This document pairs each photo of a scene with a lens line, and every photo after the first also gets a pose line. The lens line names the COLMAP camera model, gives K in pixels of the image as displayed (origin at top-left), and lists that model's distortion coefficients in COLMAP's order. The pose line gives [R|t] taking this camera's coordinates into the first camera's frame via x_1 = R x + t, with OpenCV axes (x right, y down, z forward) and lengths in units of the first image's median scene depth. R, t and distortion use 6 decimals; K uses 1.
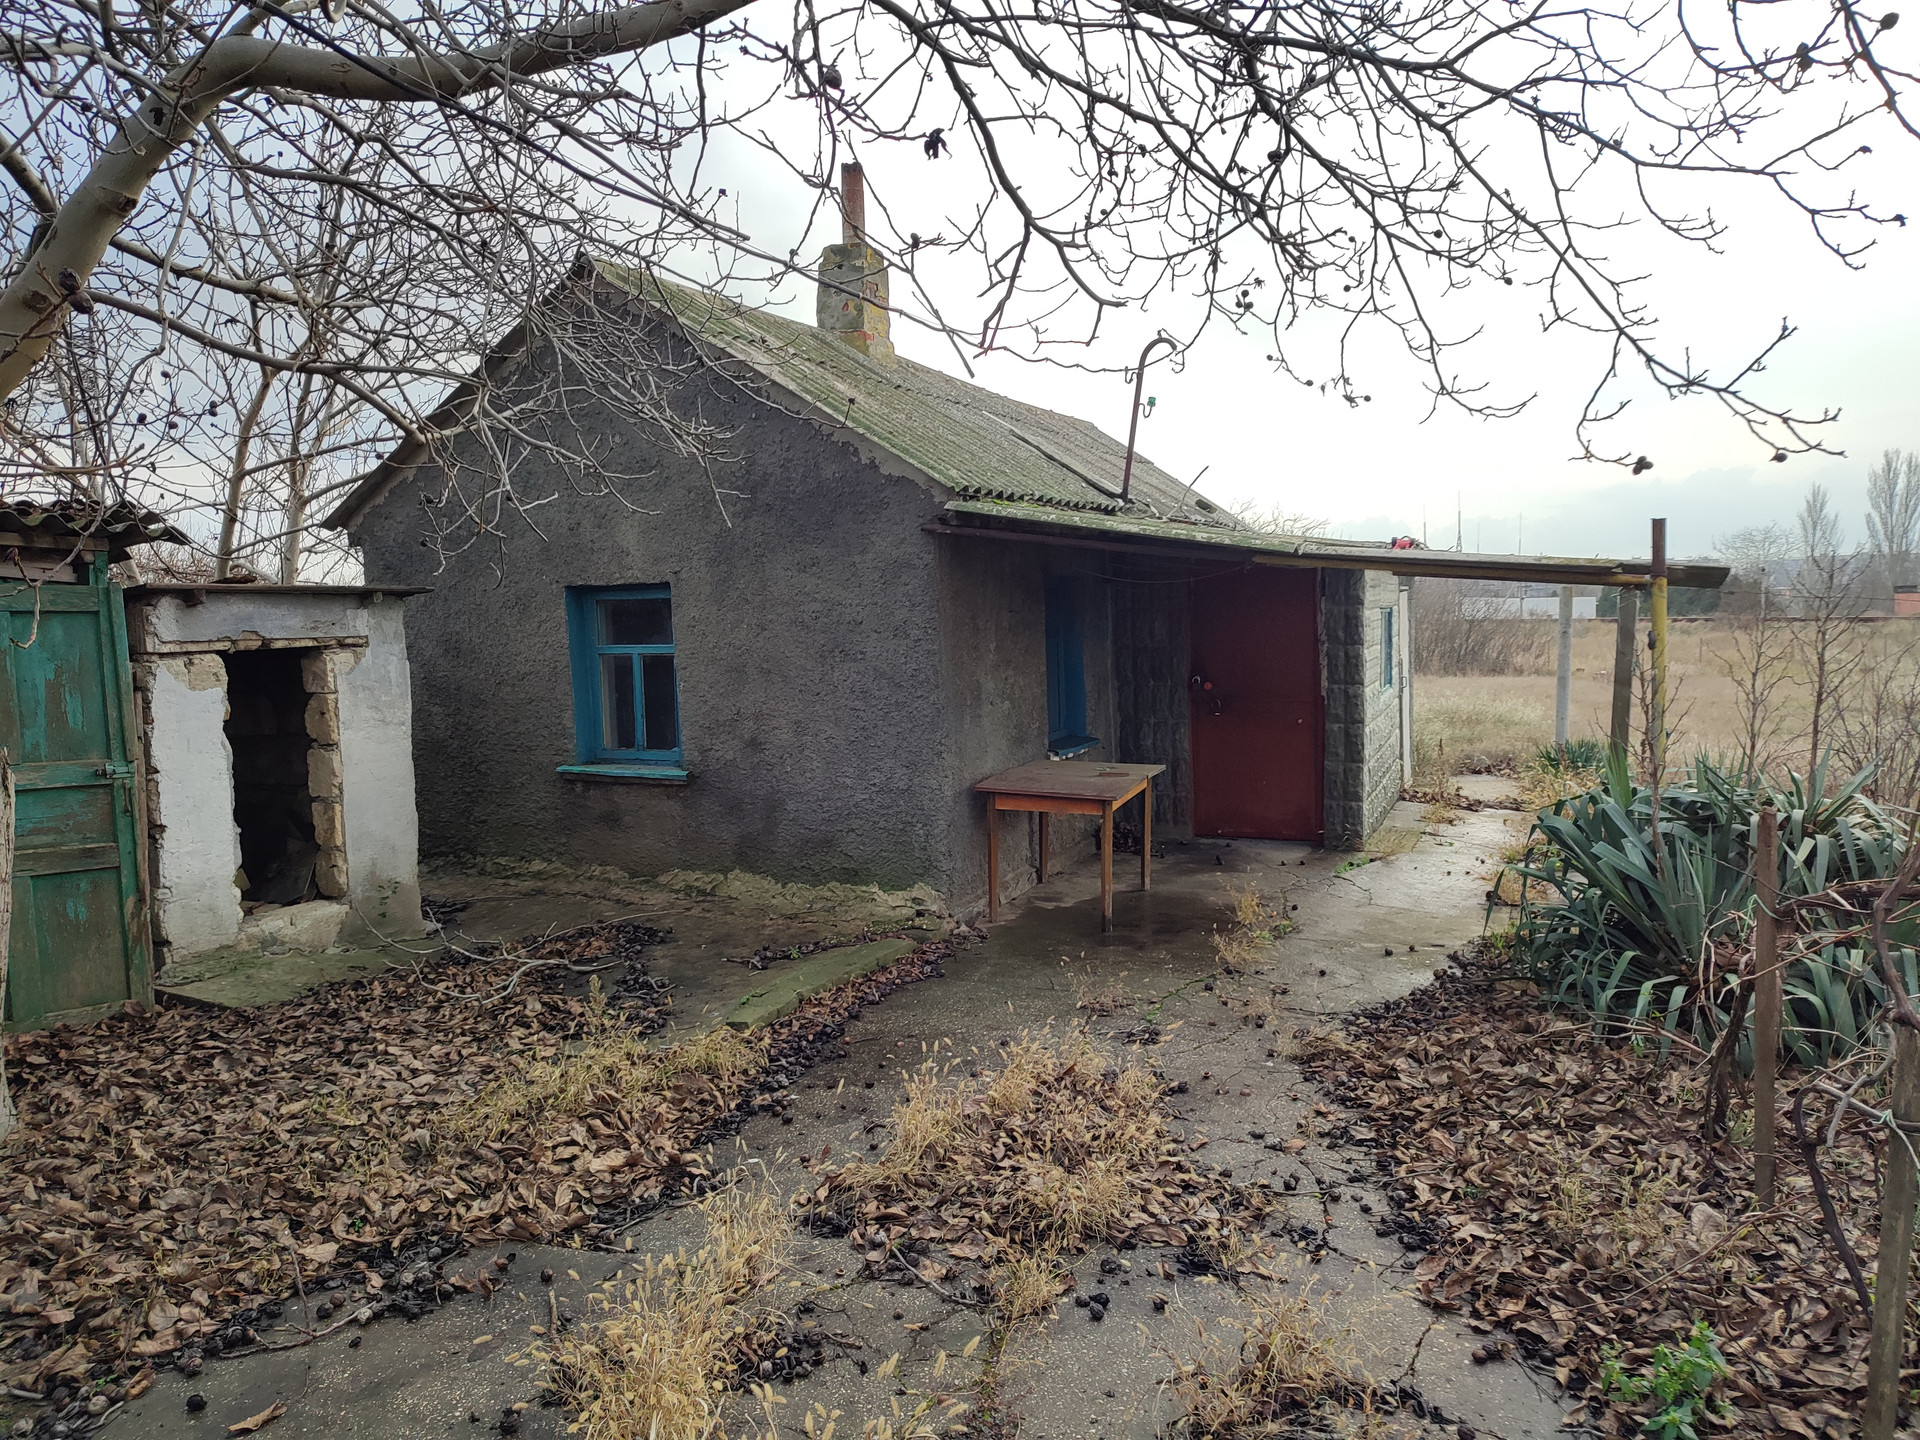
lens RADIAL K [[1349.4, 0, 960.6], [0, 1349.4, 709.0], [0, 0, 1]] dist [0.028461, -0.026587]
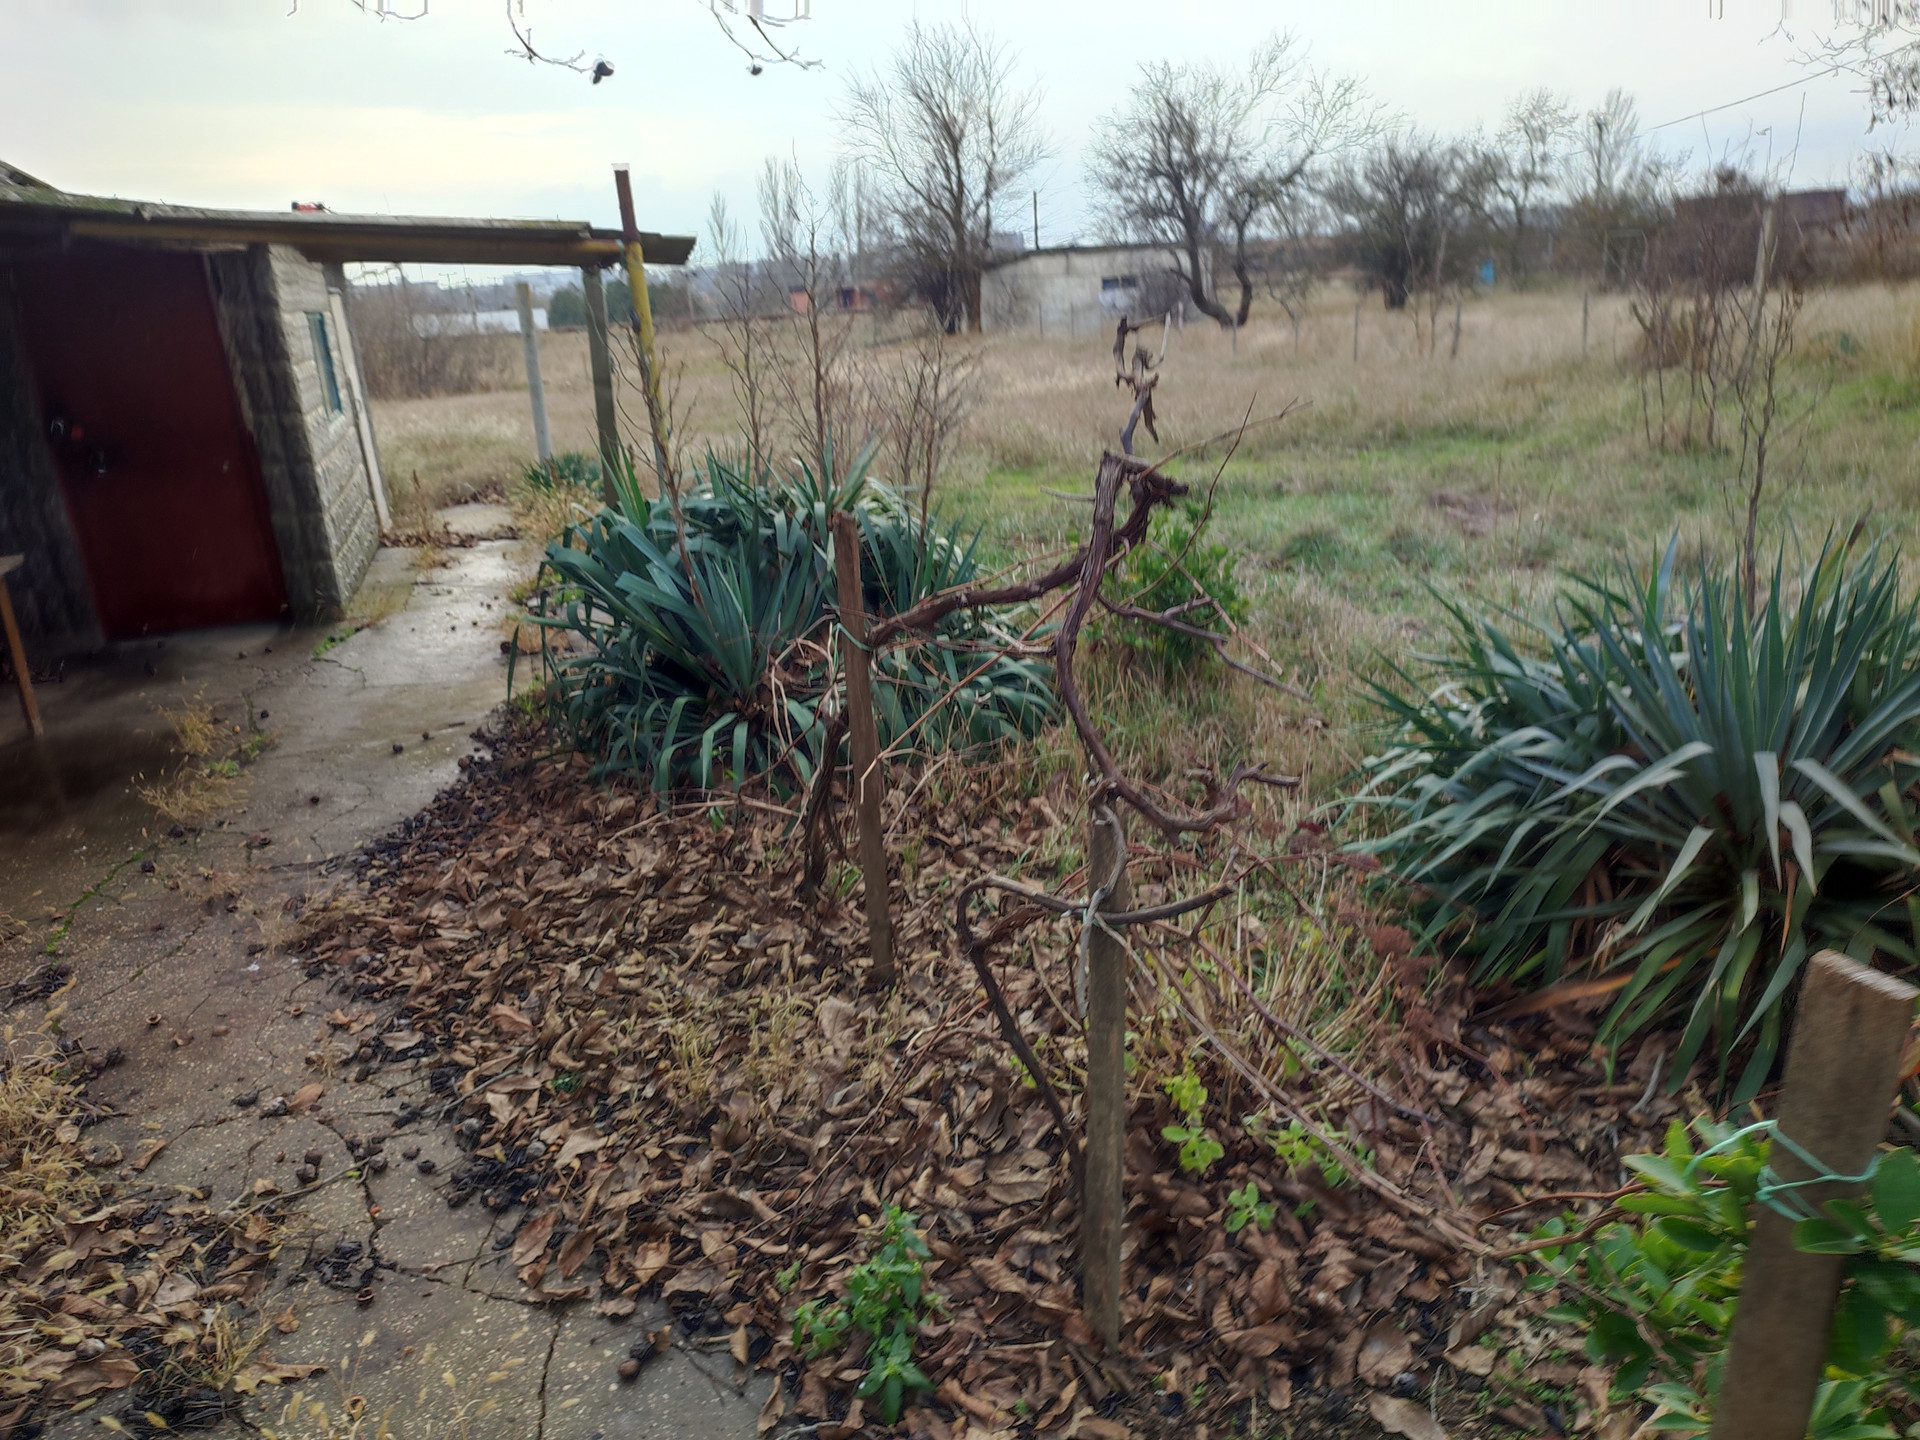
lens RADIAL K [[1349.4, 0, 957.0], [0, 1349.4, 709.3], [0, 0, 1]] dist [0.028461, -0.026587]
pose [[0.748758, -0.229576, 0.621817, 0.111429], [0.101645, 0.966778, 0.234541, 0.006308], [-0.655004, -0.112410, 0.747218, 0.296591]]
